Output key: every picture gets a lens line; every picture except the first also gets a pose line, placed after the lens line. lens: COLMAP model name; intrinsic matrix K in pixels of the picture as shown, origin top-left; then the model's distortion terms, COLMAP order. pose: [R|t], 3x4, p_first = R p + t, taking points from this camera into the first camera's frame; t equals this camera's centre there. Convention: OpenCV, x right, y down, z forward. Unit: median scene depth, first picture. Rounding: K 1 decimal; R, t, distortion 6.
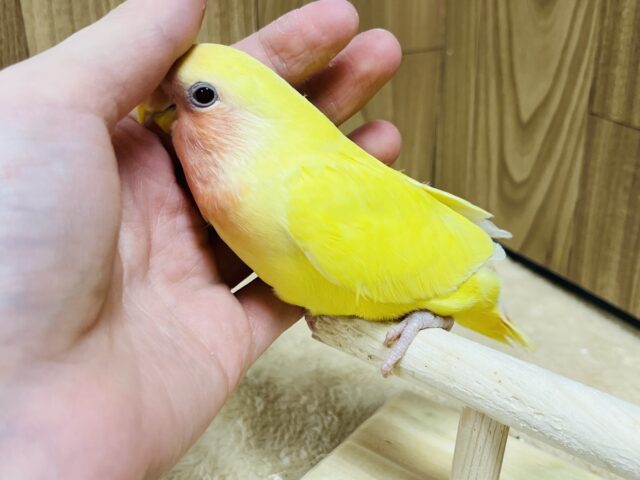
lens RADIAL K [[796.7, 0, 317.9], [0, 796.7, 228.7], [0, 0, 1]] dist [-0.000722, 0.000000]
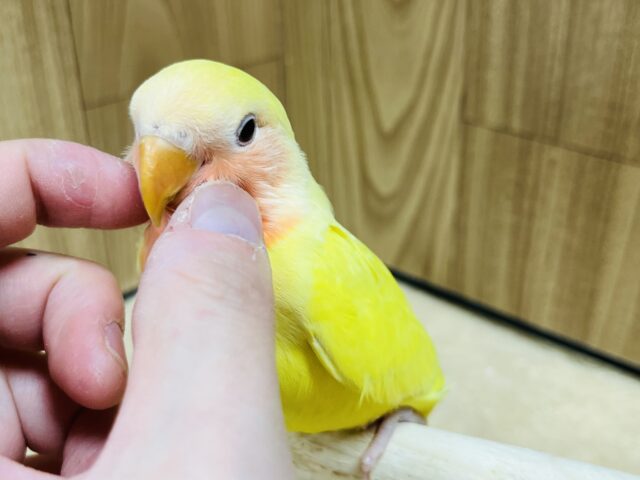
lens RADIAL K [[796.7, 0, 310.8], [0, 796.7, 227.3], [0, 0, 1]] dist [-0.000722, 0.000000]
pose [[0.950899, -0.150068, 0.270686, -0.098087], [0.140121, 0.988560, 0.055822, -0.093746], [-0.275966, -0.015153, 0.961048, 0.137416]]
